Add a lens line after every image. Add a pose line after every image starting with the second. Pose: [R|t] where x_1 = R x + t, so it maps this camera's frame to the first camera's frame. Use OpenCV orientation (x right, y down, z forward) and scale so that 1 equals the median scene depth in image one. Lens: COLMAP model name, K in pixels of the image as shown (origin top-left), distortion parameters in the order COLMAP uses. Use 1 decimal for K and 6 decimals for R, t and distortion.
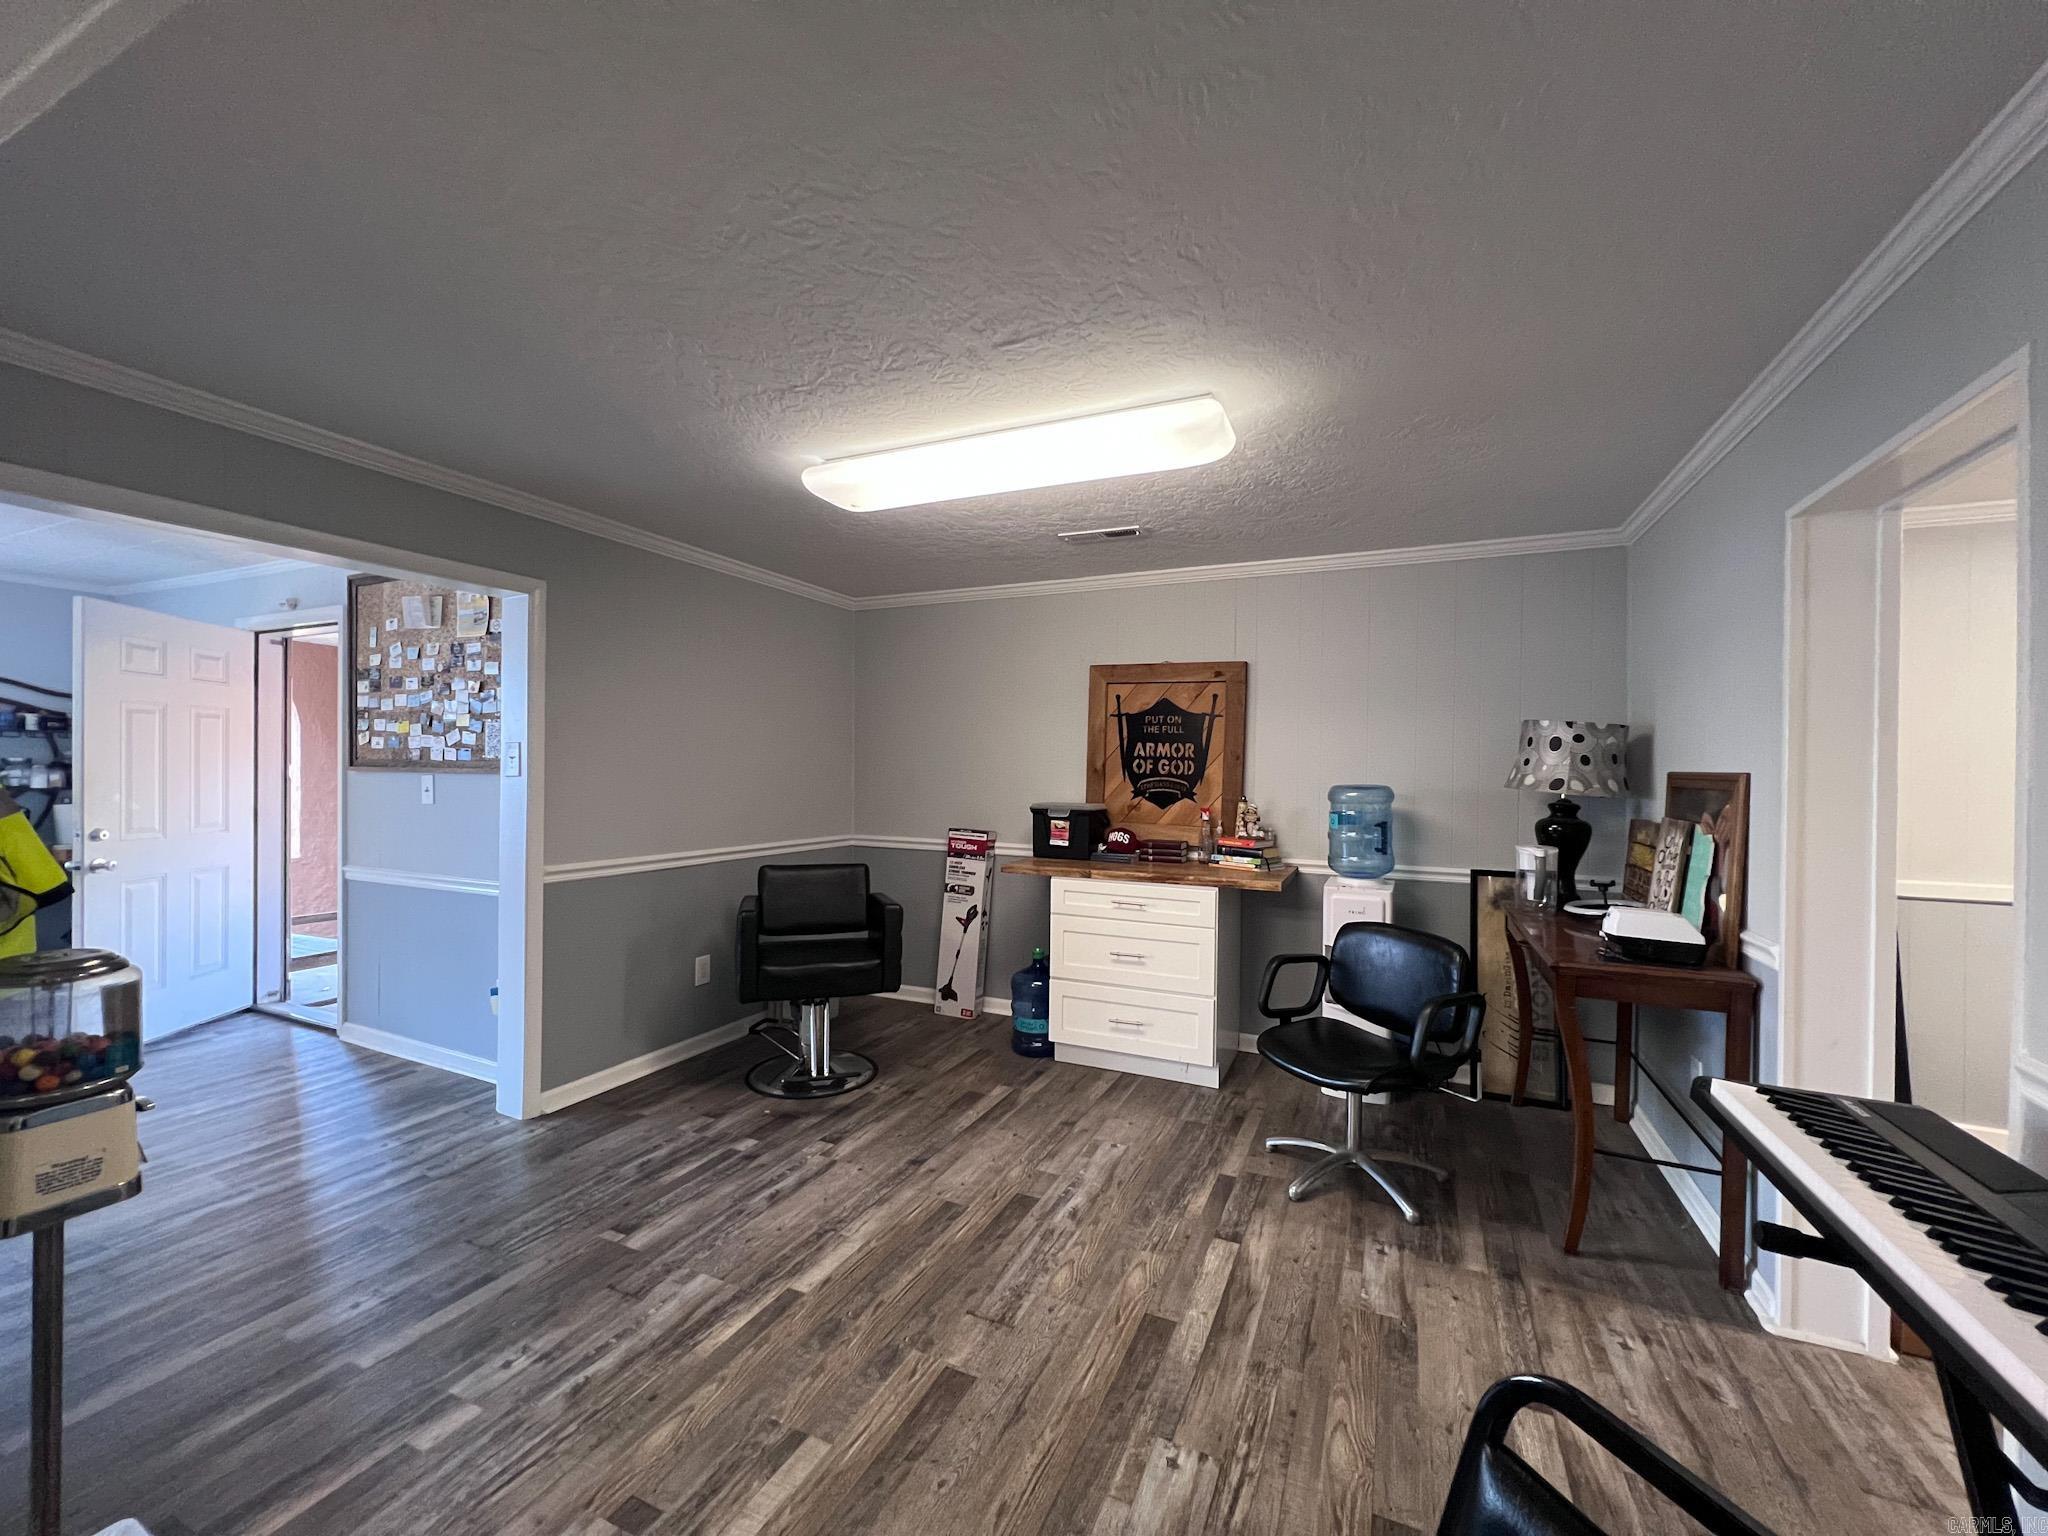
lens RADIAL K [[823.8, 0, 1024.5], [0, 823.8, 770.5], [0, 0, 1]] dist [0.001875, 0.000064]
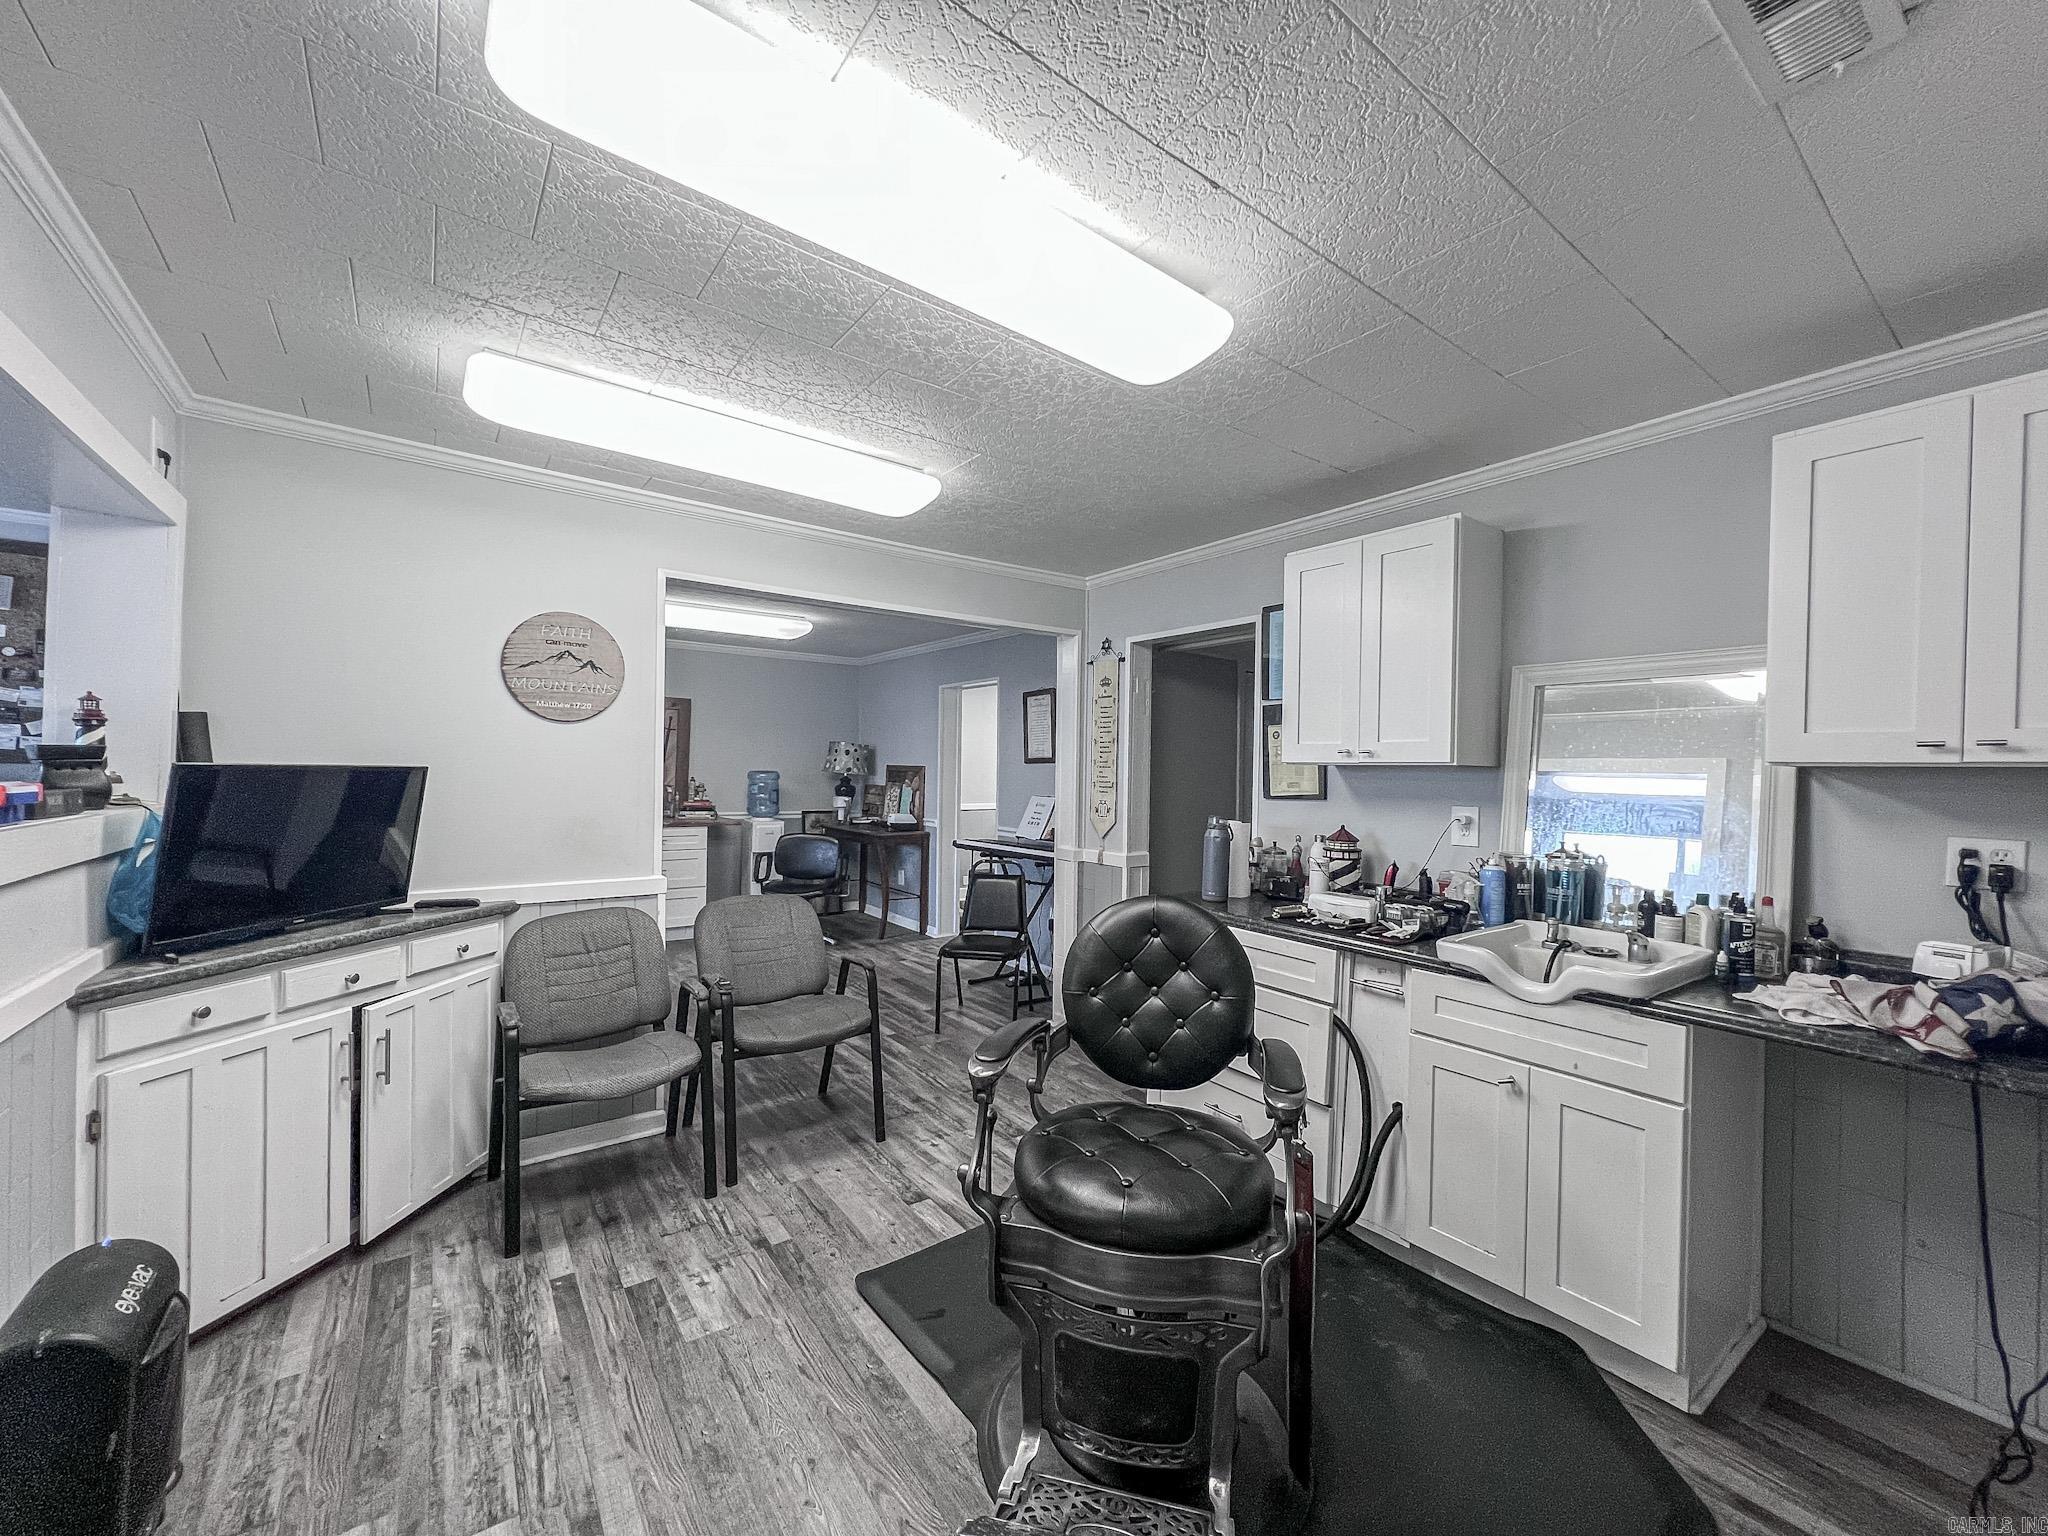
lens RADIAL K [[823.8, 0, 1024.5], [0, 823.8, 770.5], [0, 0, 1]] dist [0.001875, 0.000064]
pose [[0.487984, -0.004856, 0.872839, -1.109061], [-0.012903, 0.999835, 0.012777, -0.016769], [-0.872757, -0.017497, 0.487841, -0.555047]]
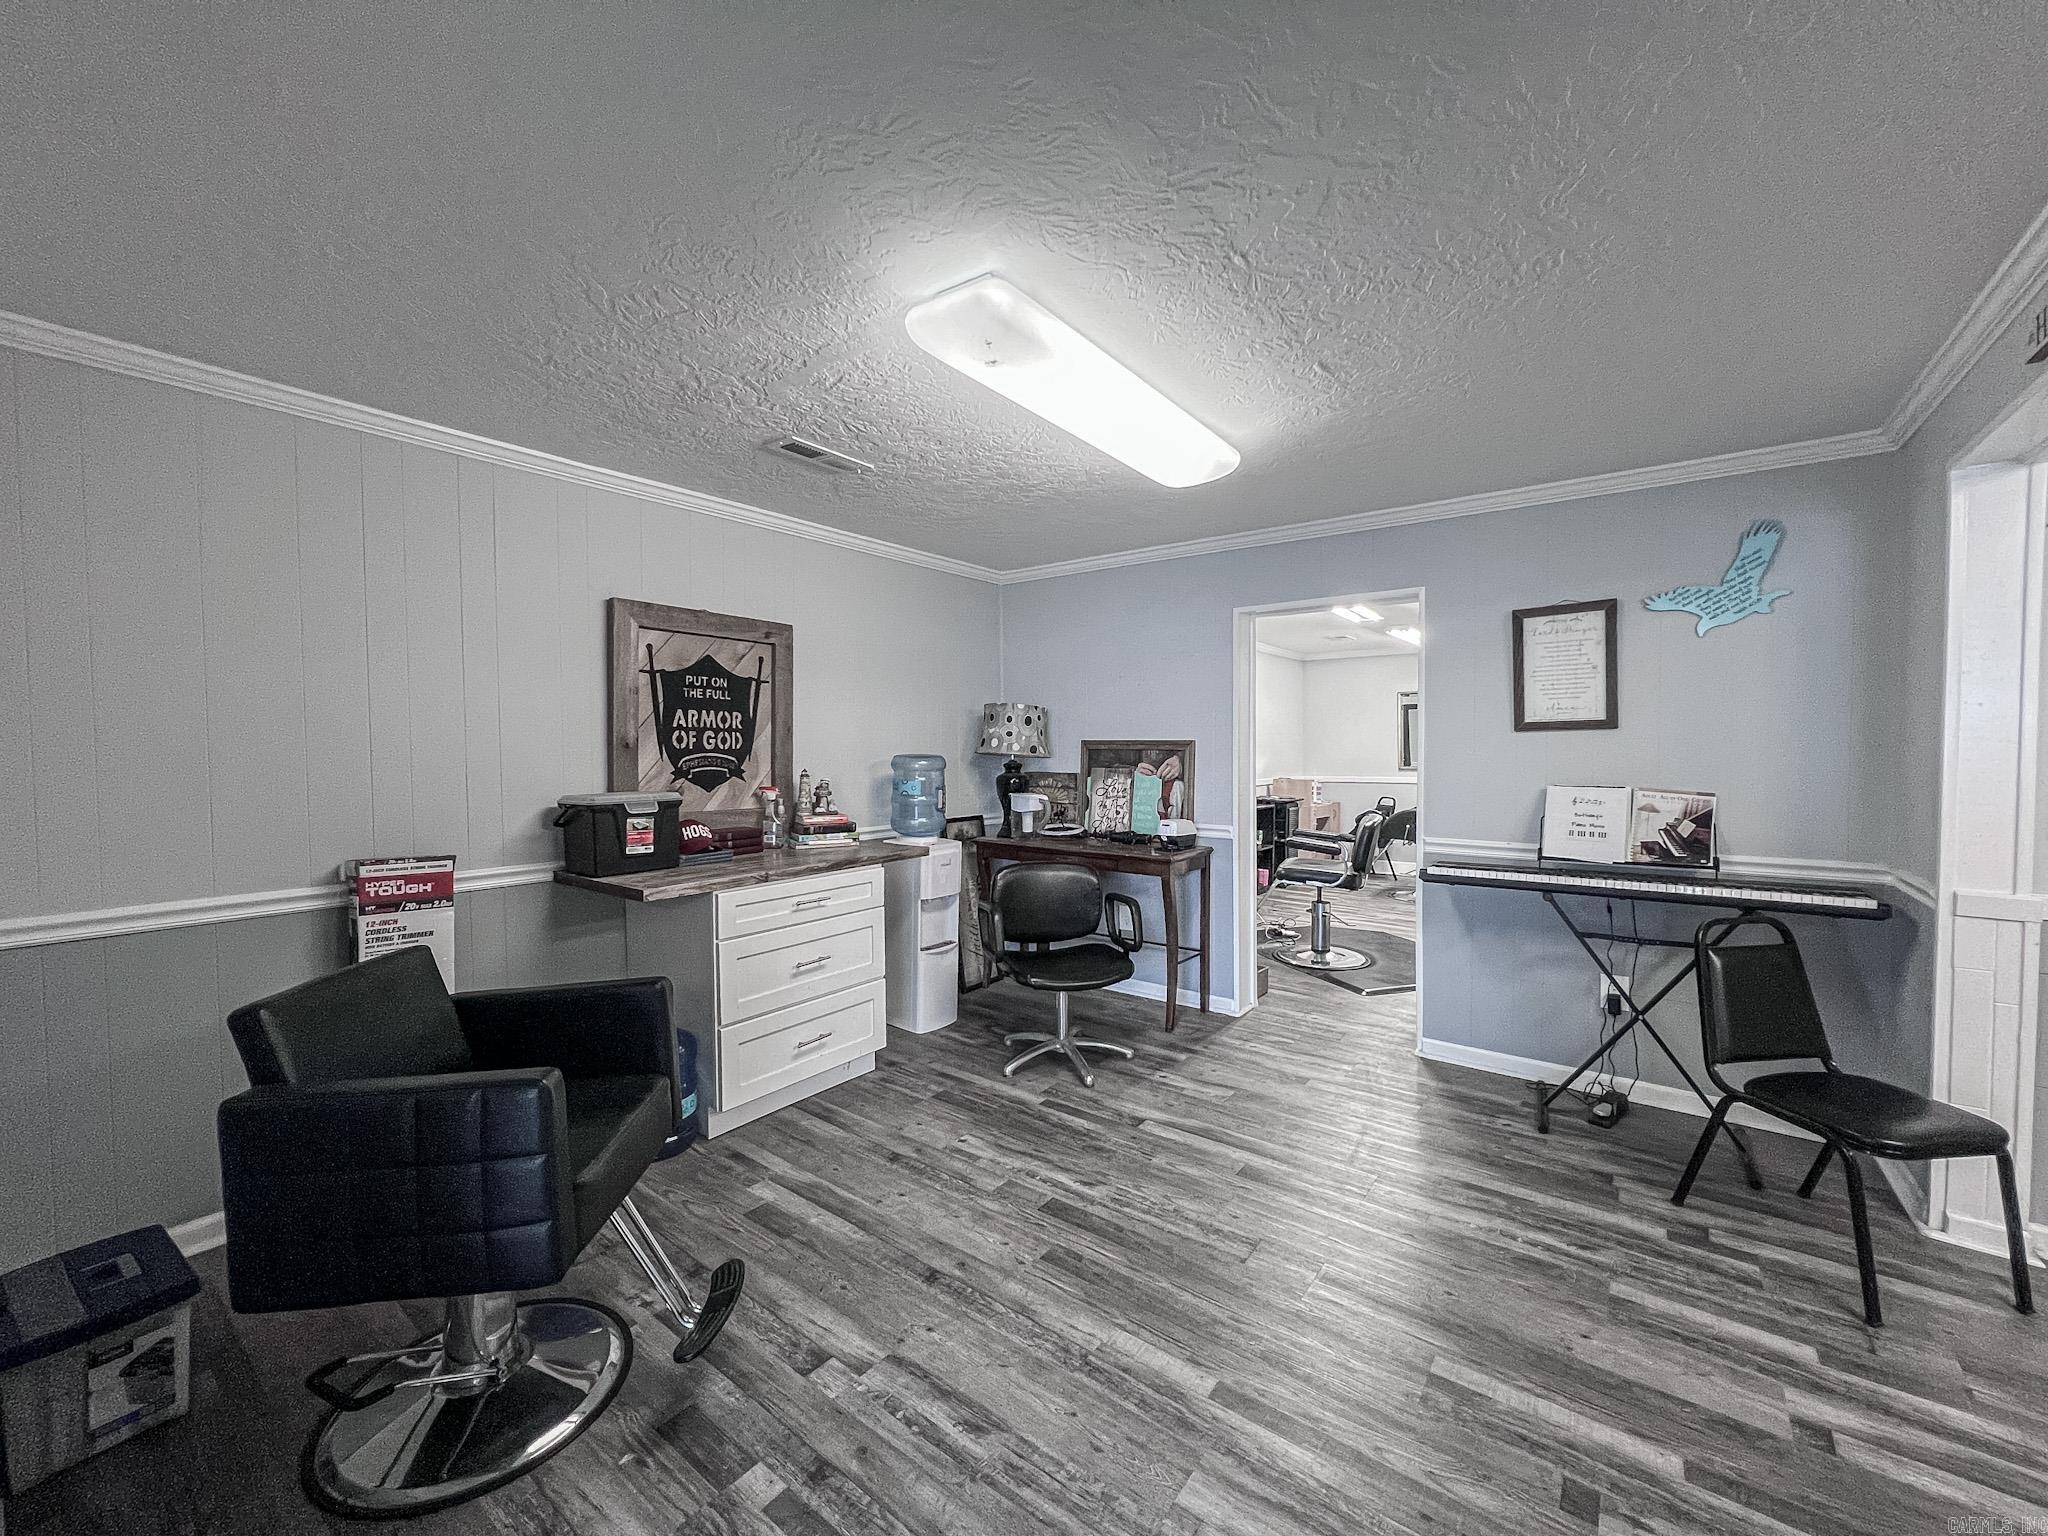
lens RADIAL K [[823.8, 0, 1024.5], [0, 823.8, 770.5], [0, 0, 1]] dist [0.001875, 0.000064]
pose [[0.218979, -0.046902, 0.974602, -0.727845], [0.007418, 0.998895, 0.046404, -0.012900], [-0.975701, -0.002932, 0.219085, 0.675790]]
